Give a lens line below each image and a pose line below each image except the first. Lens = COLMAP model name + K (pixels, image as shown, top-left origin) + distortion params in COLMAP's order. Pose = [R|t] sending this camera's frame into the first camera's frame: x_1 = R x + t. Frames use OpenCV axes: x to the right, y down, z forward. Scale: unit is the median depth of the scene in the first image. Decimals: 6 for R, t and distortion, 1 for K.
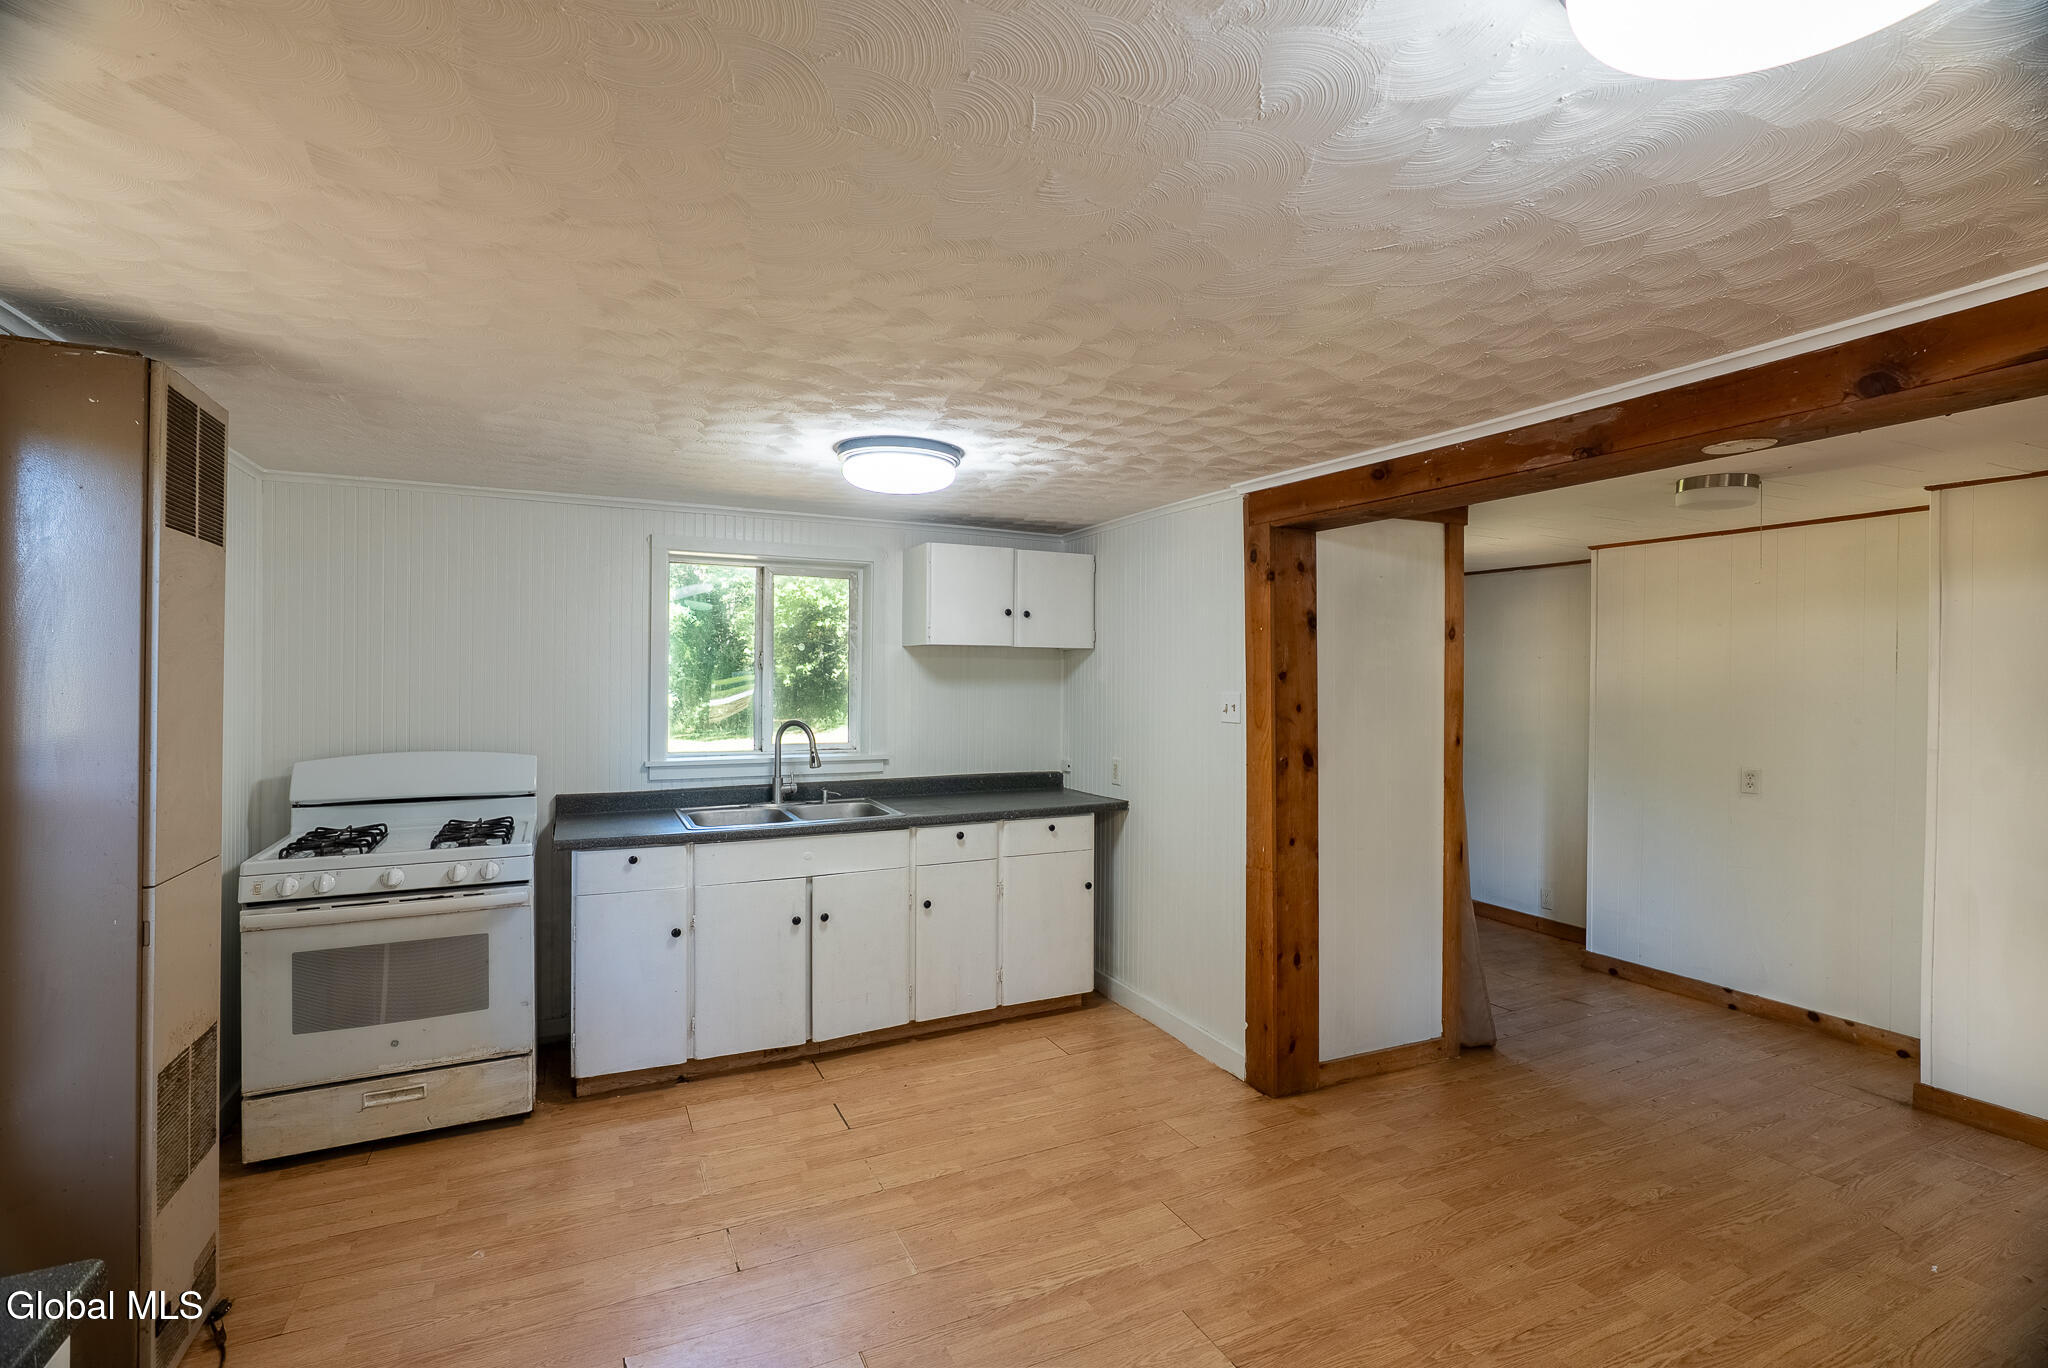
lens RADIAL K [[934.9, 0, 1029.6], [0, 934.9, 677.4], [0, 0, 1]] dist [-0.003222, -0.000501]
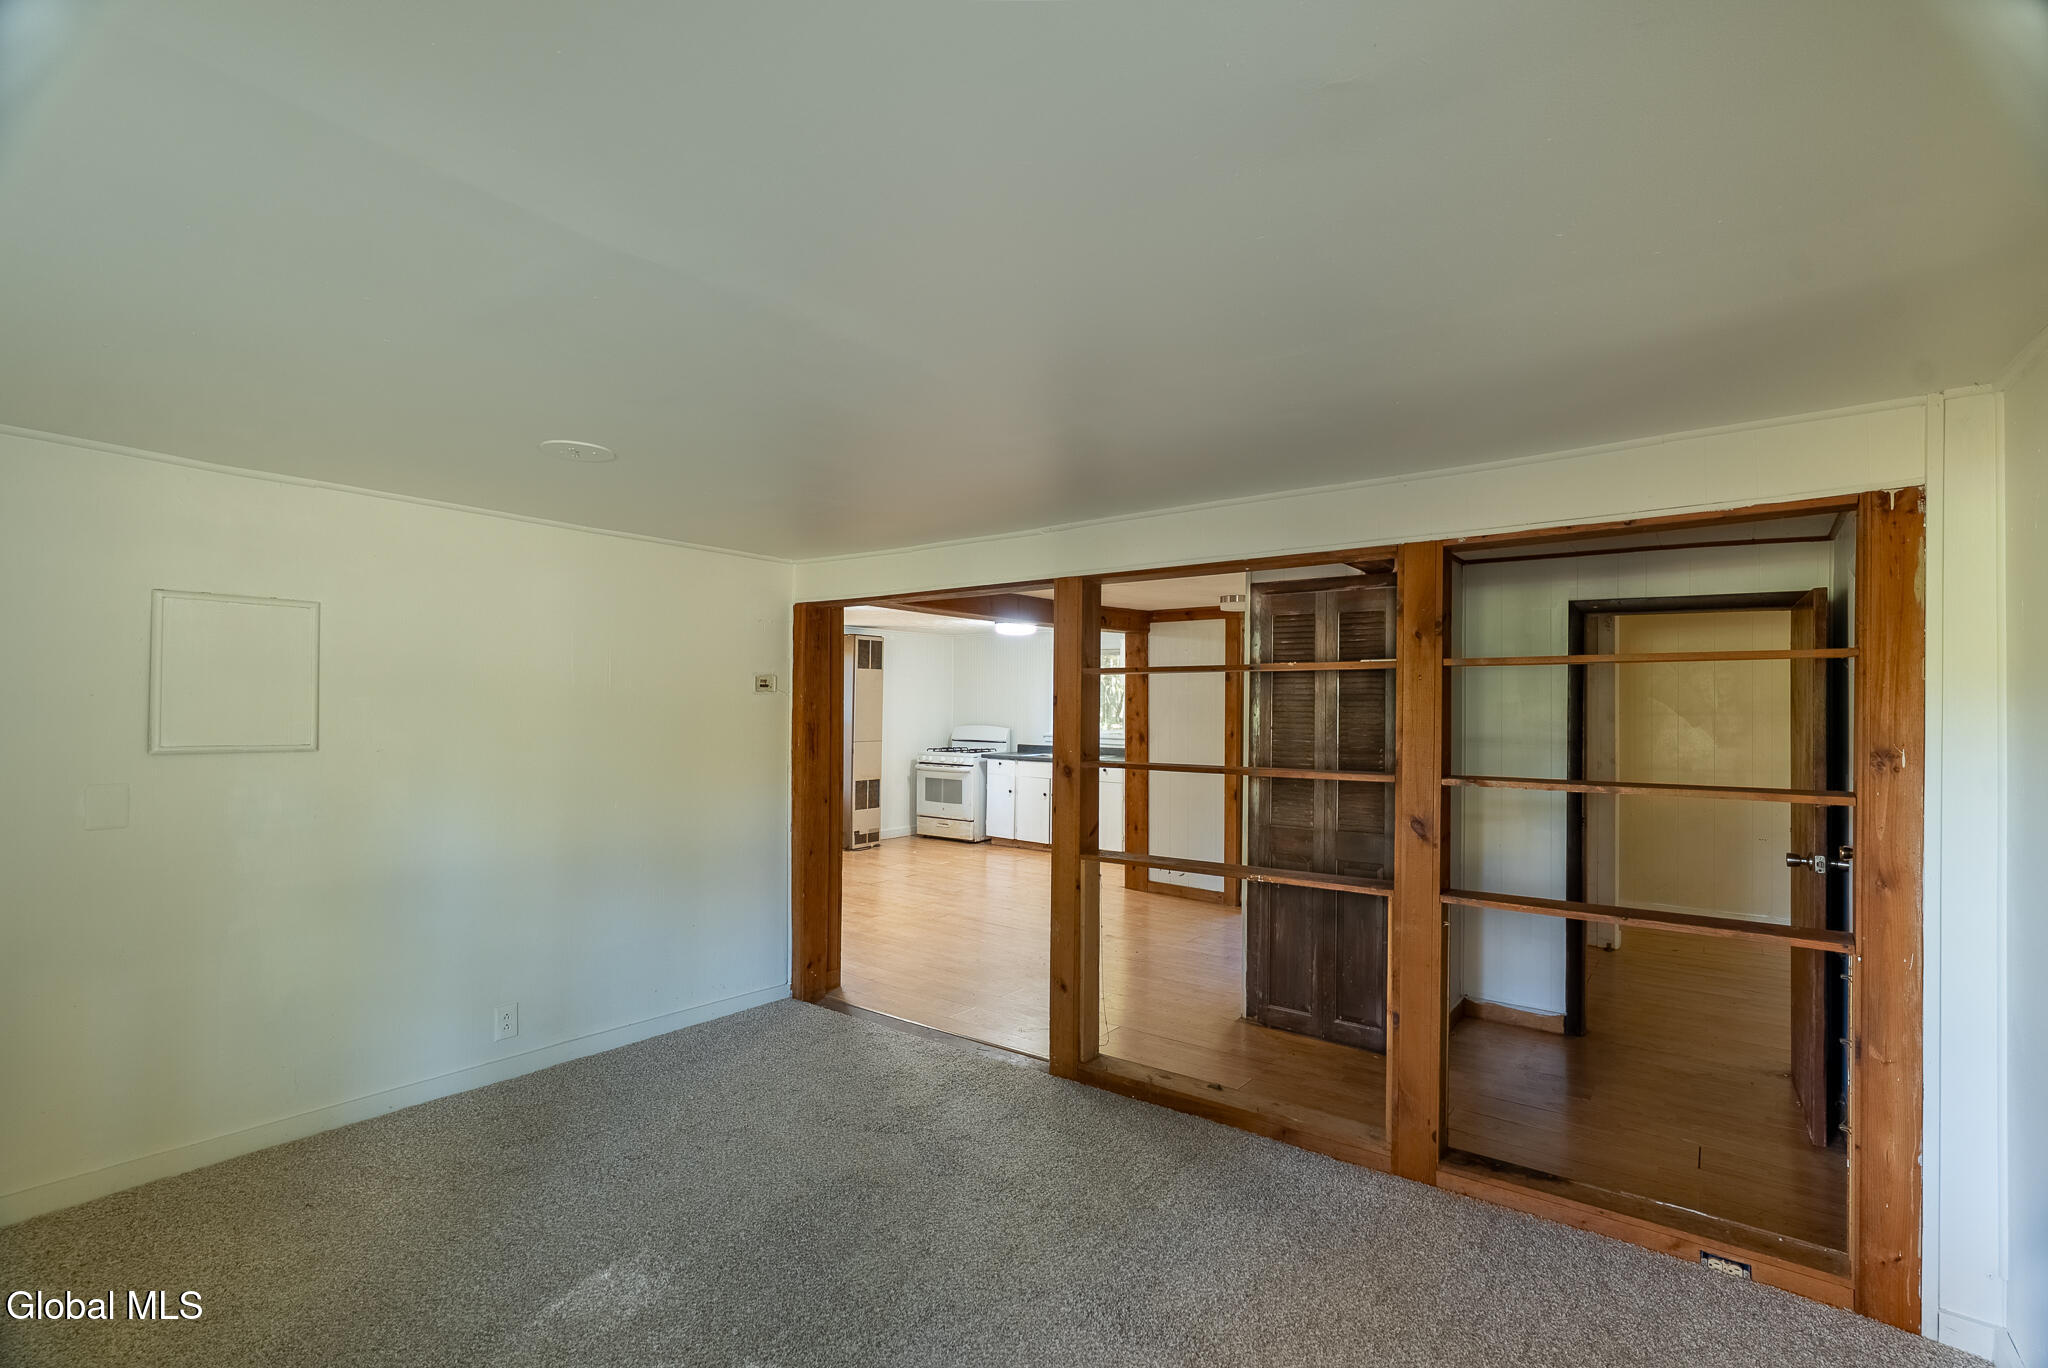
lens RADIAL K [[934.9, 0, 1016.8], [0, 934.9, 683.6], [0, 0, 1]] dist [-0.003222, -0.000501]
pose [[0.450584, -0.015791, -0.892594, 2.176340], [-0.004974, 0.999784, -0.020199, 0.006746], [0.892720, 0.013541, 0.450408, -0.256538]]
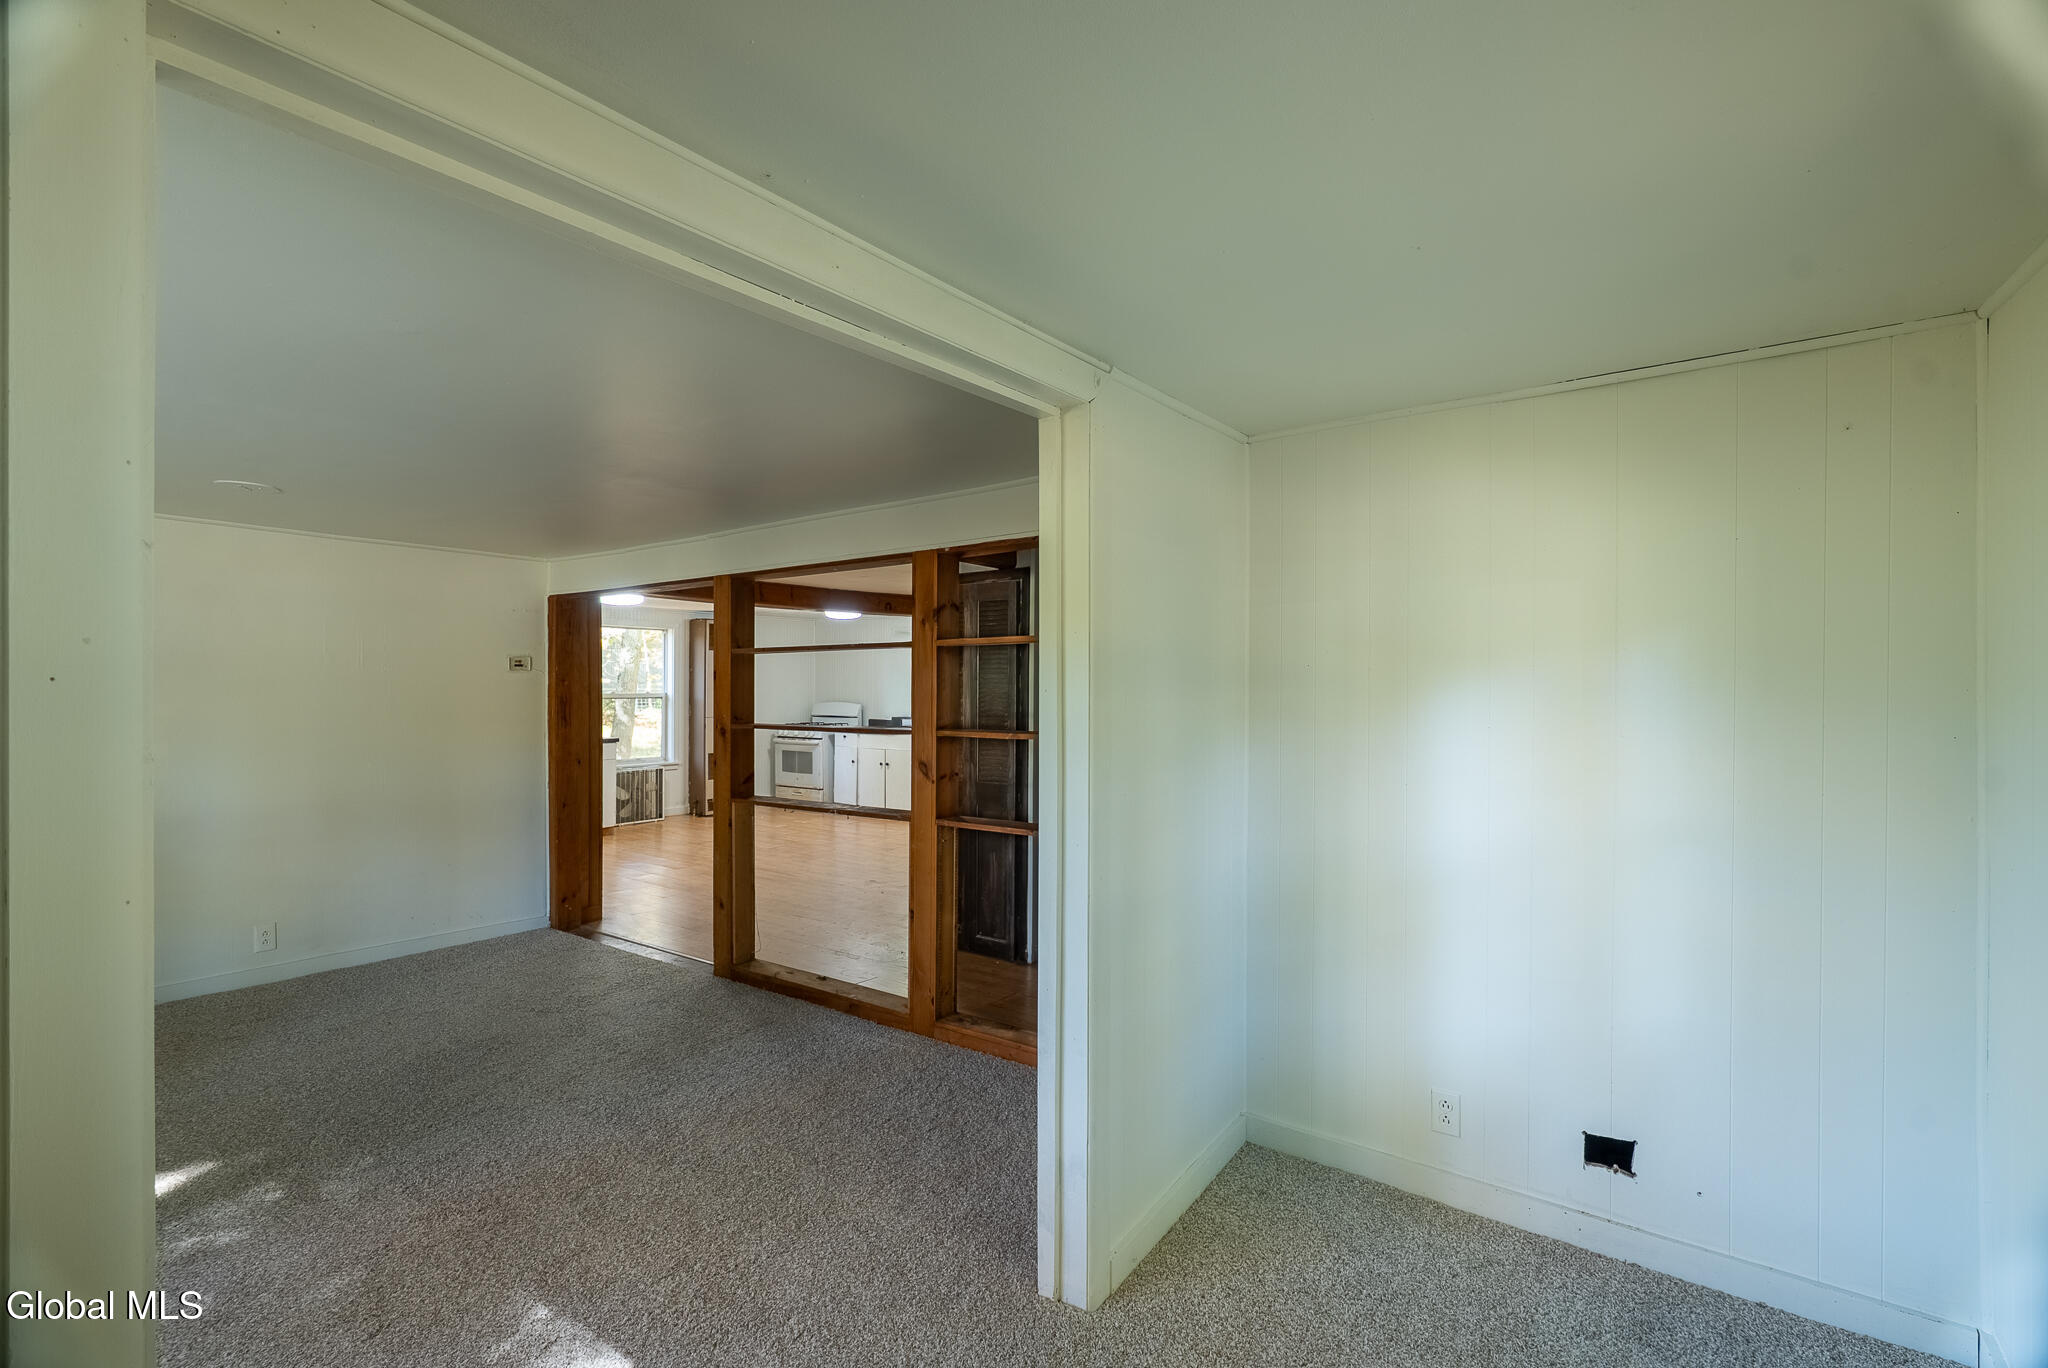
lens RADIAL K [[934.9, 0, 1011.5], [0, 934.9, 682.2], [0, 0, 1]] dist [-0.003222, -0.000501]
pose [[0.466670, -0.002434, -0.884428, 2.618481], [0.003935, 0.999992, -0.000676, 0.017689], [0.884423, -0.003165, 0.466676, 0.028484]]
